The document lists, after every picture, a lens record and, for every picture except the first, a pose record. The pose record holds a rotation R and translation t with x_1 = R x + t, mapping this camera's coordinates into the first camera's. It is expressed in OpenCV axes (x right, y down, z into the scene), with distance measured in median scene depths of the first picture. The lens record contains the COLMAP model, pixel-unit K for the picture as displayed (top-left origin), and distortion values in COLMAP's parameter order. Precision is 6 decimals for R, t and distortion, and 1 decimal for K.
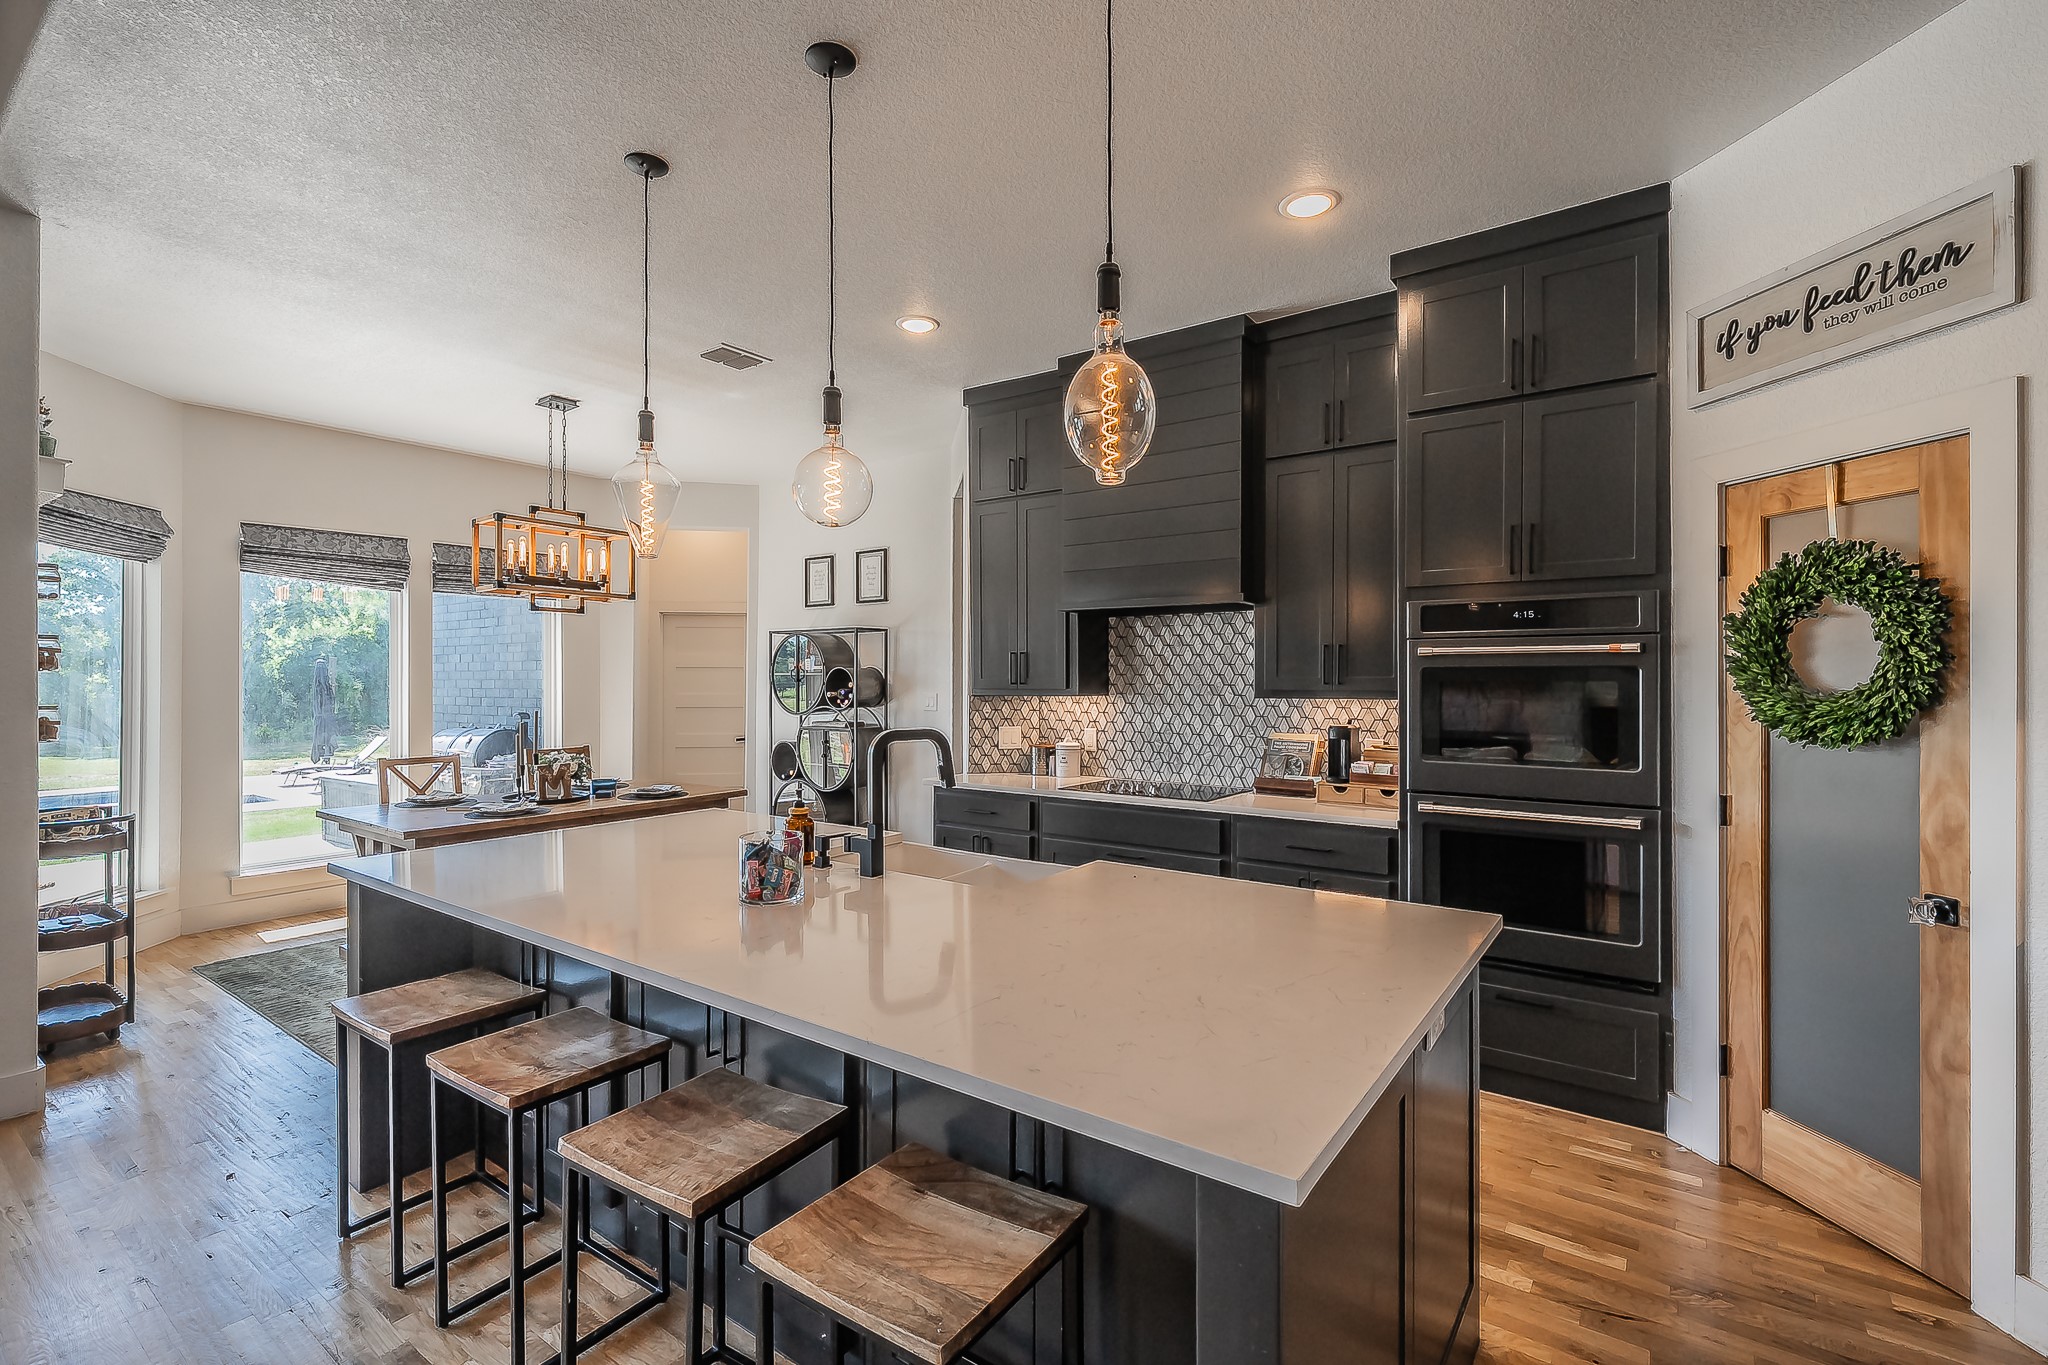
lens RADIAL K [[915.7, 0, 1069.2], [0, 915.7, 674.4], [0, 0, 1]] dist [0.004296, 0.001090]
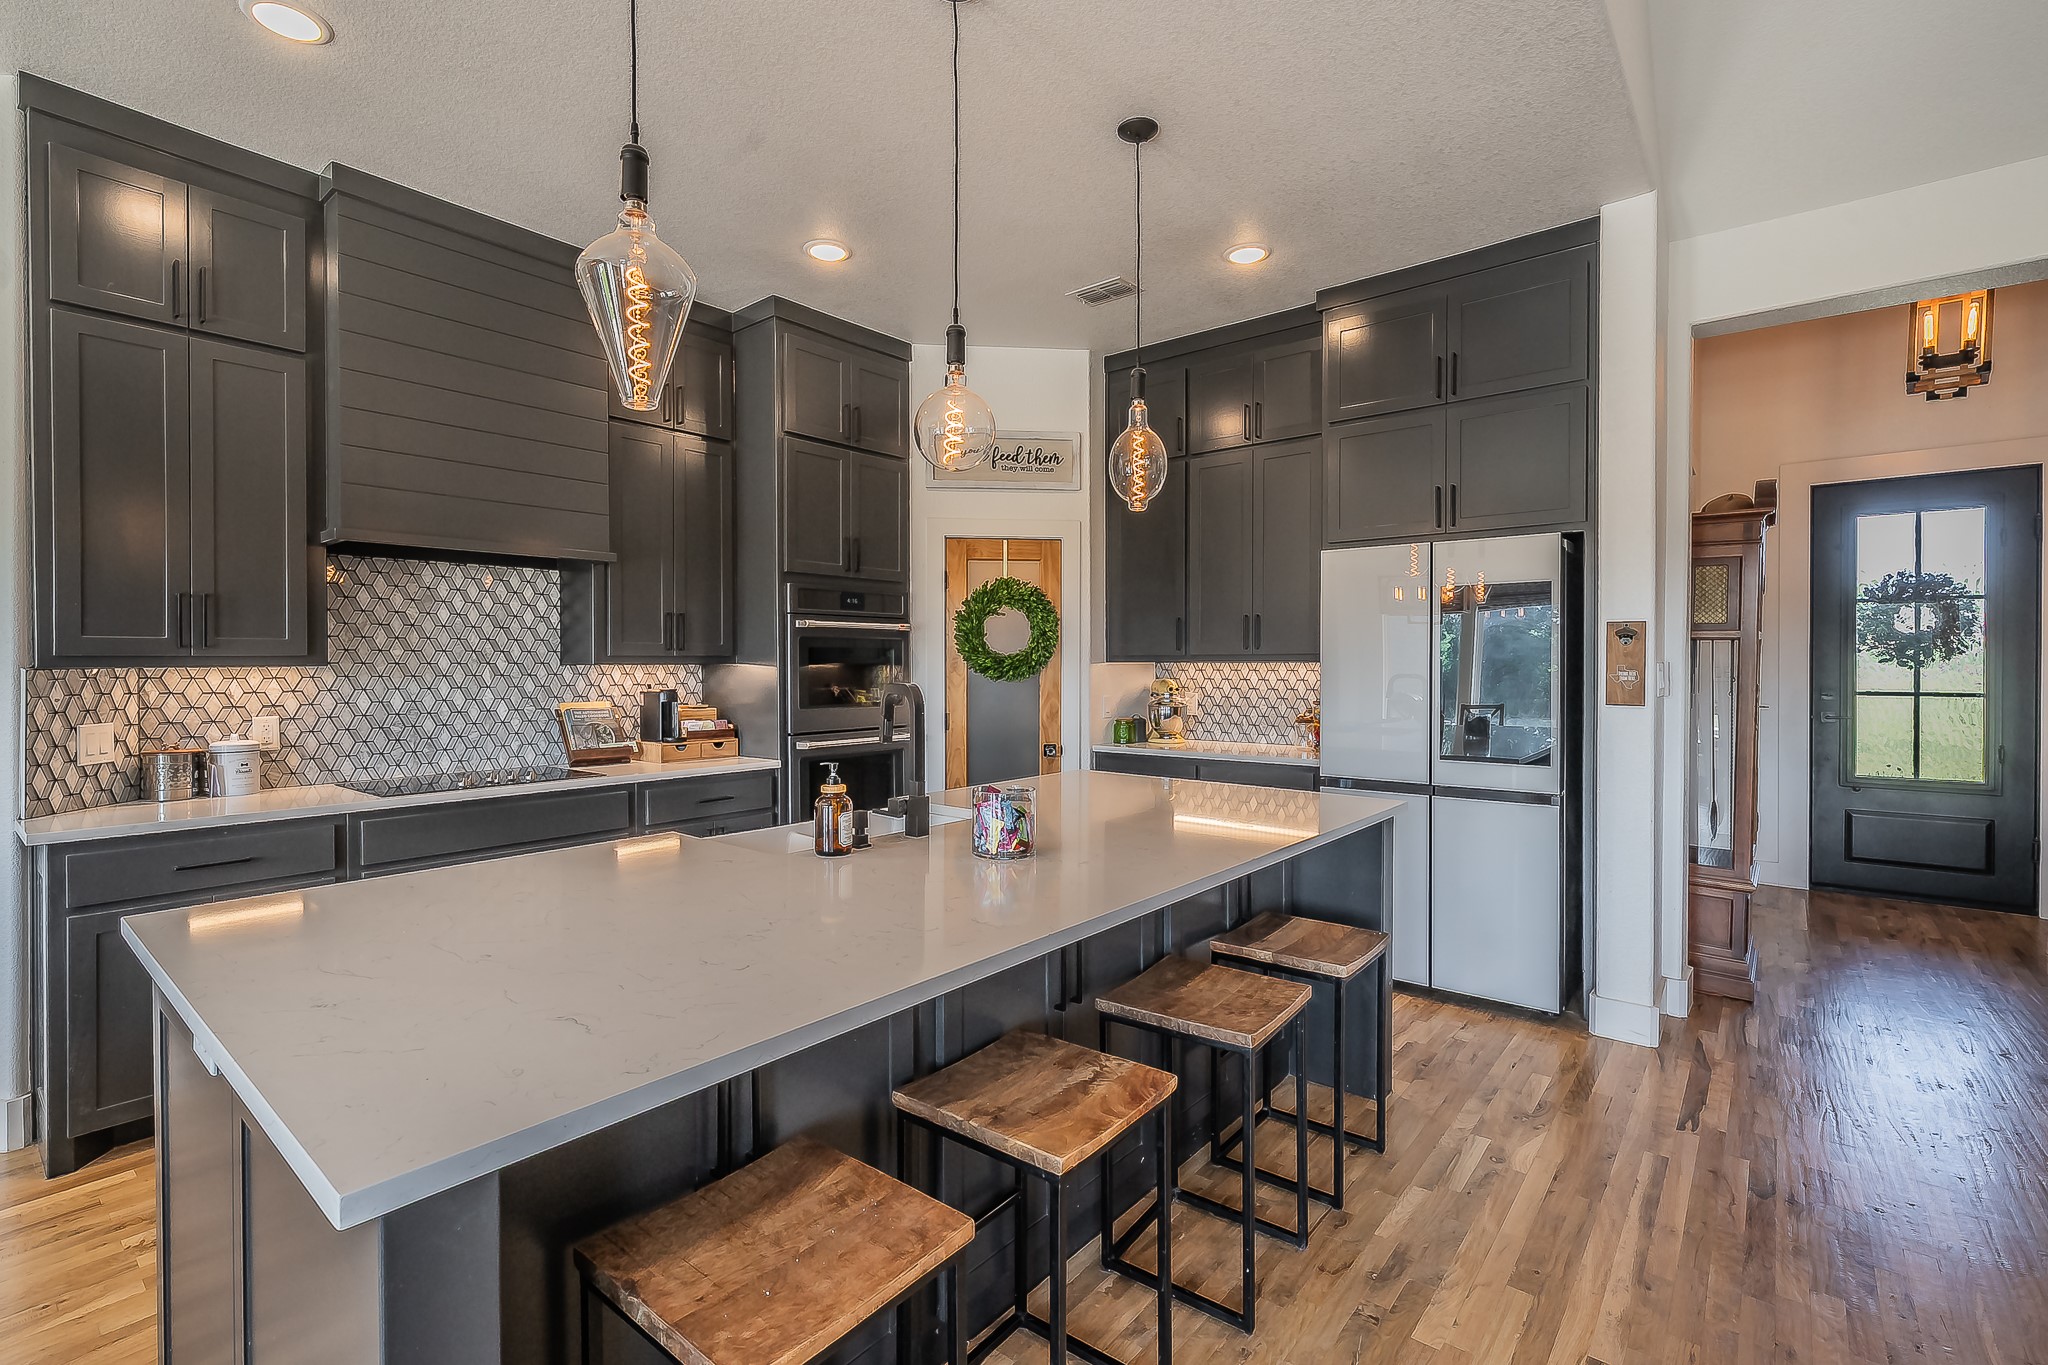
lens RADIAL K [[915.7, 0, 984.1], [0, 915.7, 670.7], [0, 0, 1]] dist [0.004296, 0.001090]
pose [[0.108161, -0.009353, 0.994089, -0.624662], [-0.001490, 0.999953, 0.009570, 0.020447], [-0.994132, -0.002516, 0.108142, 0.446467]]
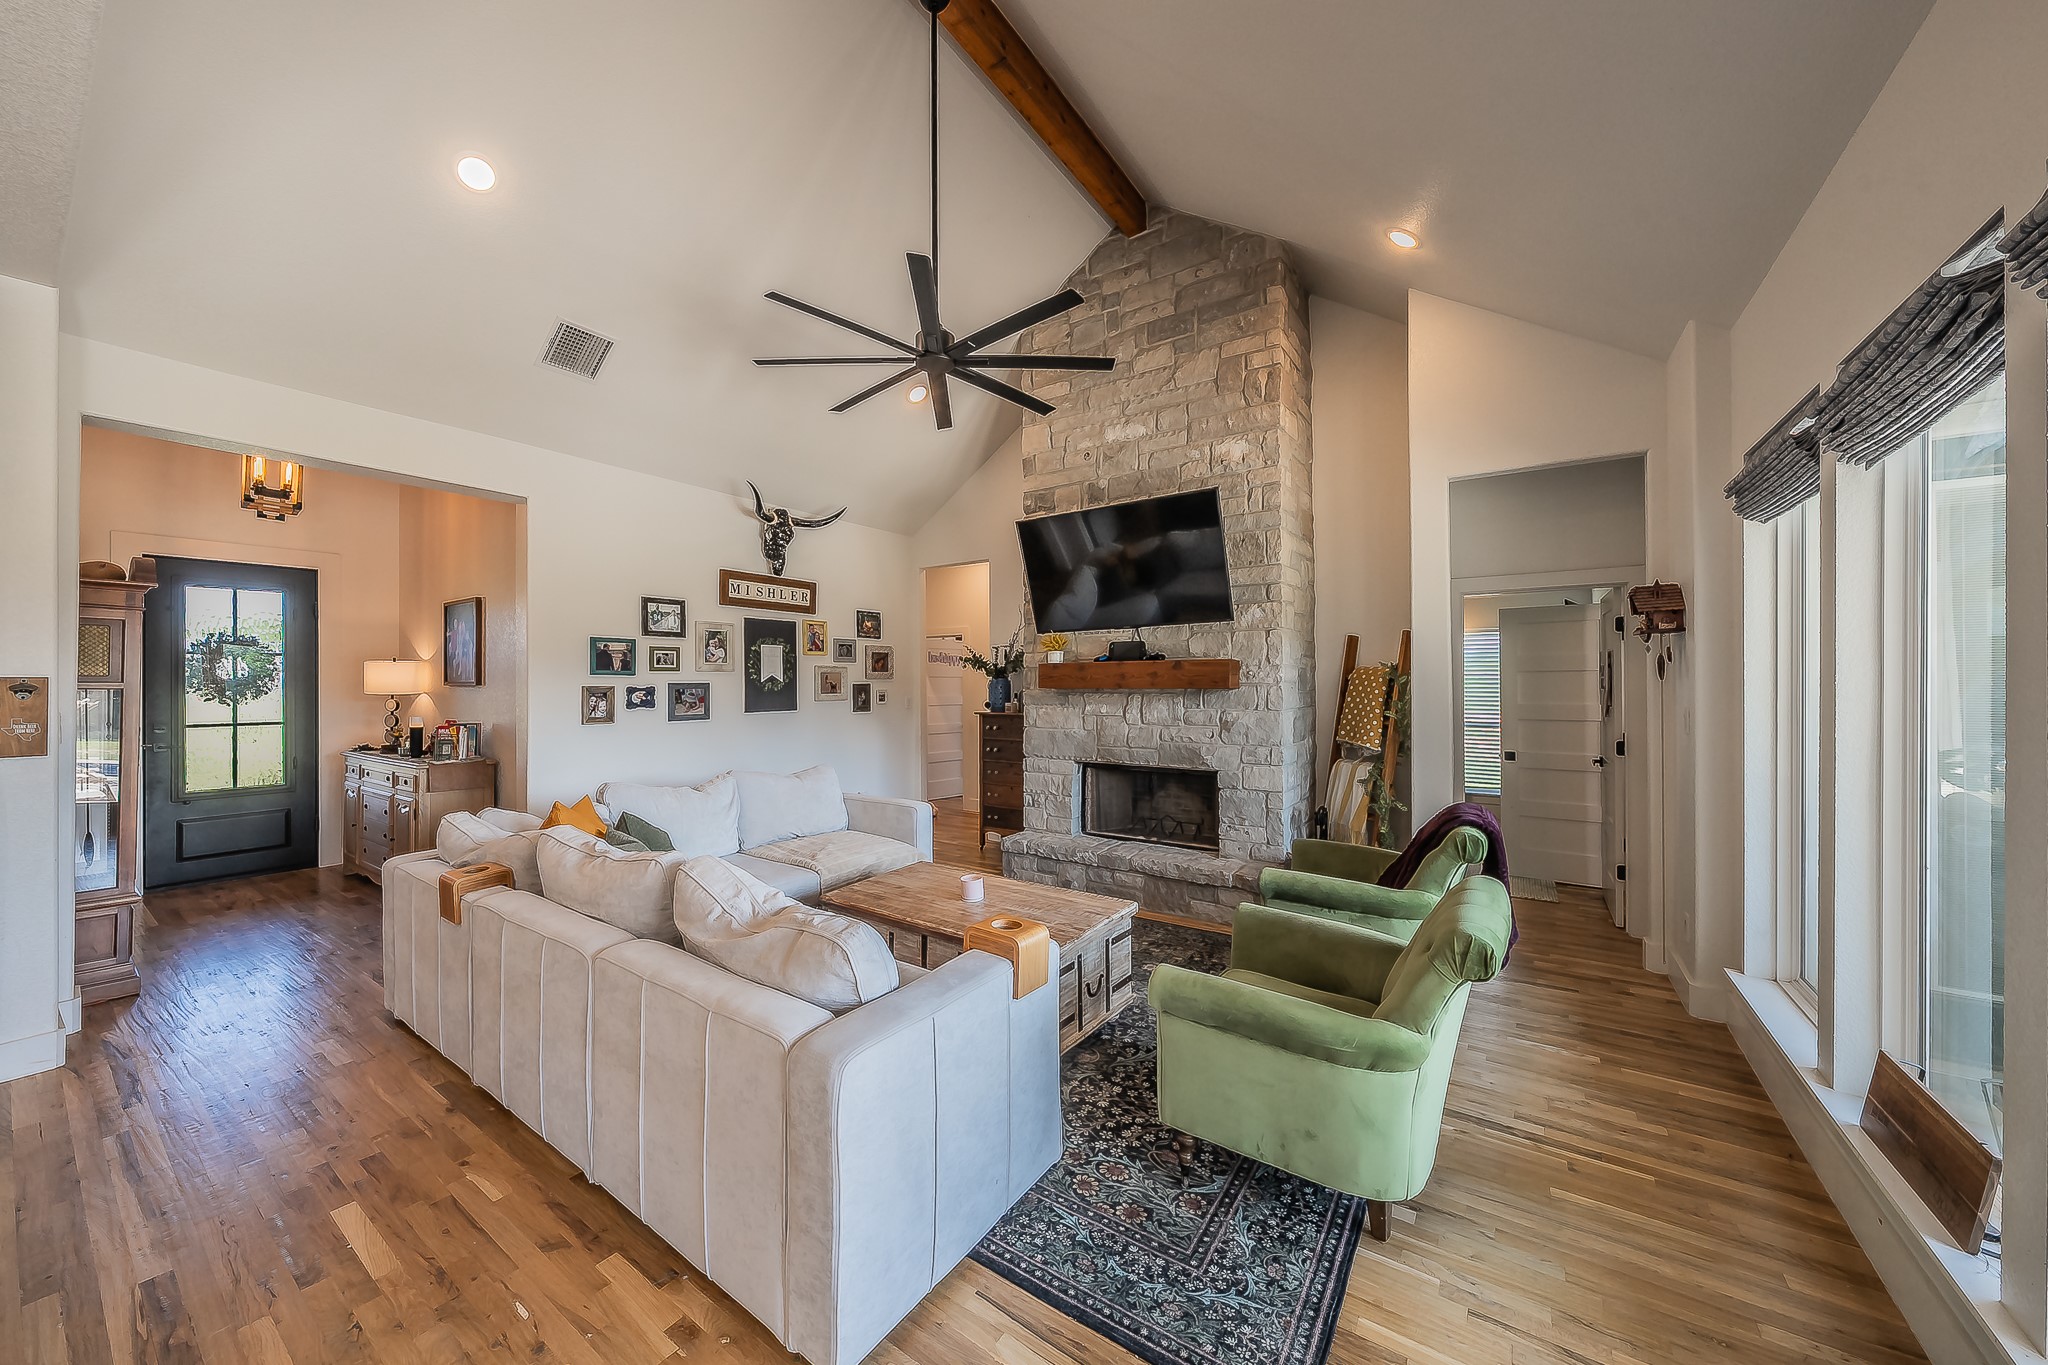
lens RADIAL K [[724.8, 0, 1024.6], [0, 724.8, 676.9], [0, 0, 1]] dist [-0.000584, -0.000157]
pose [[-0.999949, 0.006201, 0.008003, -0.687411], [0.006128, 0.999940, -0.009096, -0.001709], [-0.008059, -0.009046, -0.999927, 0.613869]]
